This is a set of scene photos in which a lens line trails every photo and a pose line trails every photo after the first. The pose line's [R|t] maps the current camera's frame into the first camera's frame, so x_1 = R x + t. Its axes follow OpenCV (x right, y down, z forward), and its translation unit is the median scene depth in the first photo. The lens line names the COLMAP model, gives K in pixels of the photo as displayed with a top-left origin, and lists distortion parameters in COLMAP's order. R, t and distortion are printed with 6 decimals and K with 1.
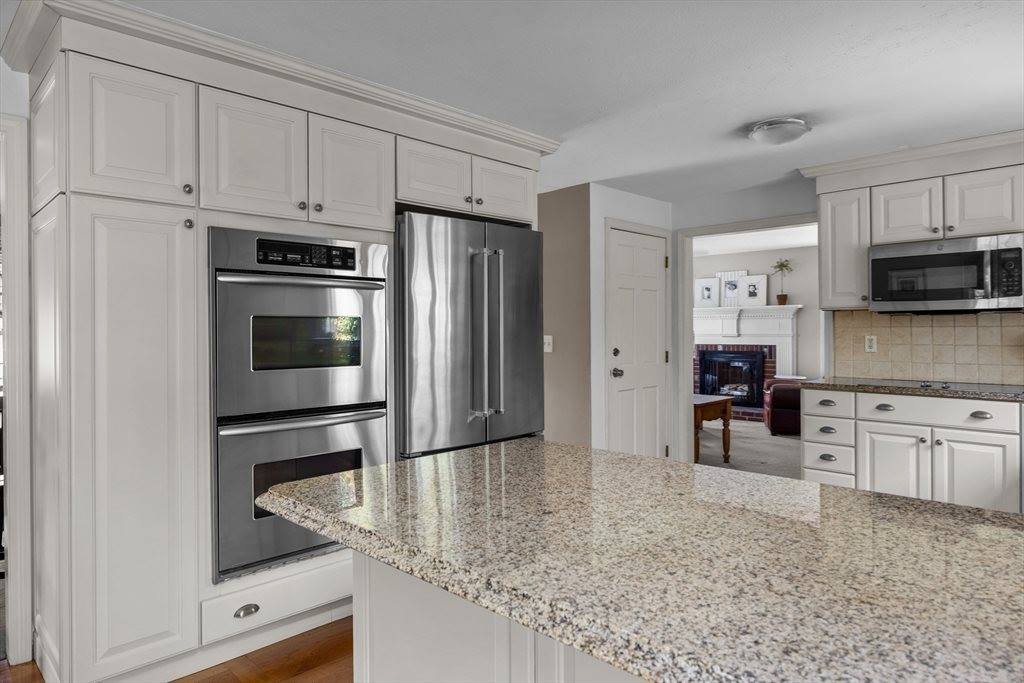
lens RADIAL K [[631.9, 0, 513.8], [0, 631.9, 336.5], [0, 0, 1]] dist [0.020672, 0.000373]
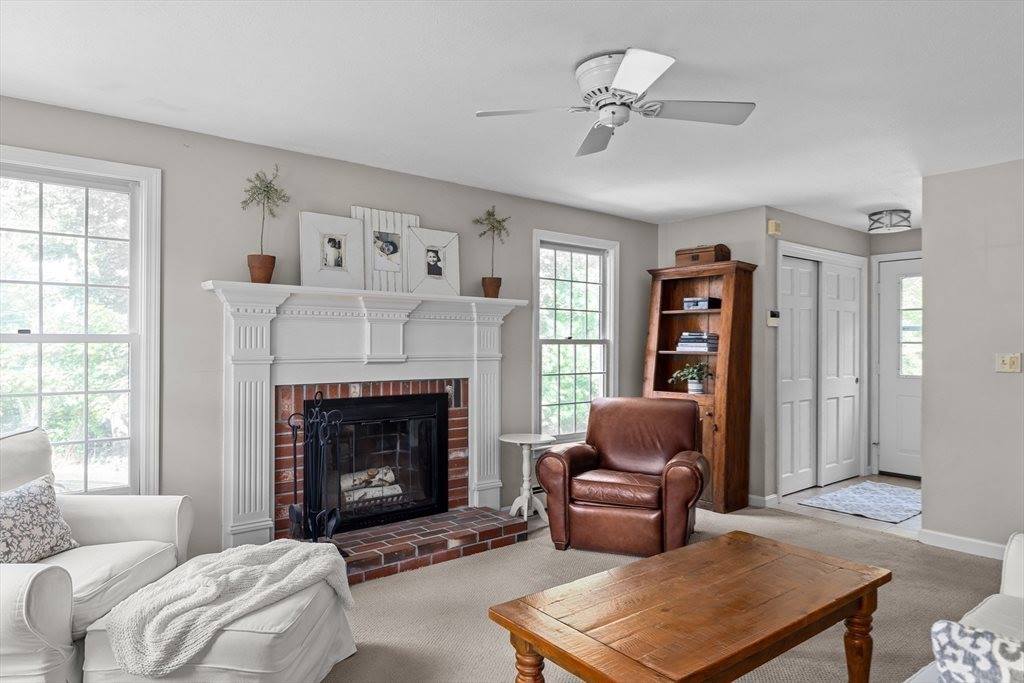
lens RADIAL K [[631.9, 0, 511.4], [0, 631.9, 341.3], [0, 0, 1]] dist [0.020672, 0.000373]
pose [[0.118228, 0.014868, 0.992875, -0.071951], [0.008100, 0.999840, -0.015937, -0.006734], [-0.992953, 0.009927, 0.118089, 0.869810]]
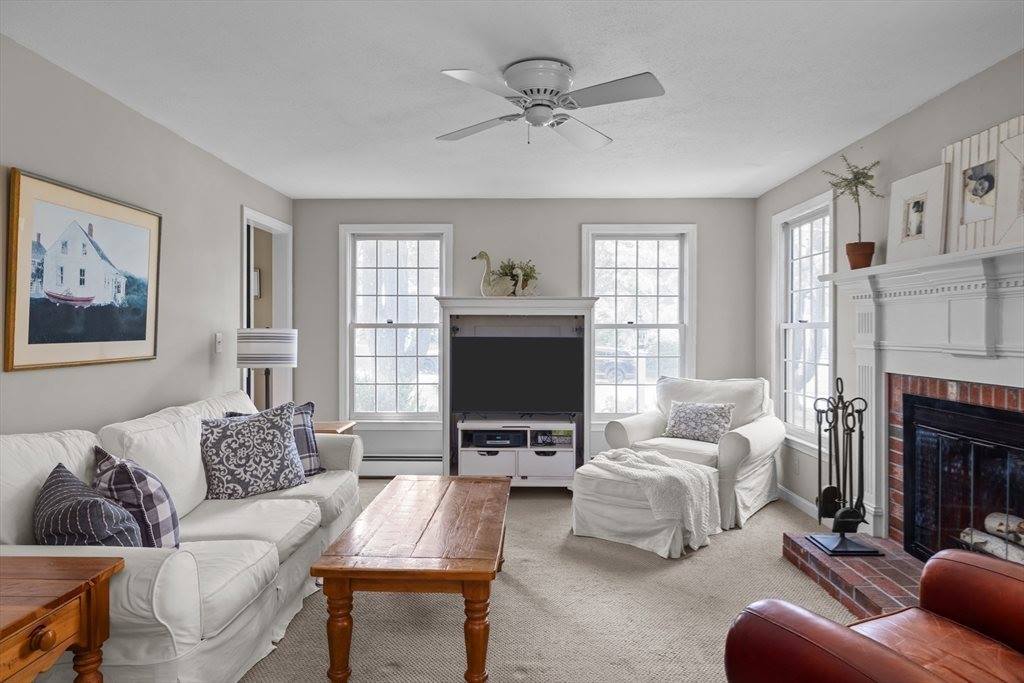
lens RADIAL K [[631.9, 0, 511.4], [0, 631.9, 334.8], [0, 0, 1]] dist [0.020672, 0.000373]
pose [[0.694257, 0.016759, -0.719532, 0.408545], [-0.013493, 0.999856, 0.010269, -0.010037], [0.719601, 0.002580, 0.694383, 0.644018]]
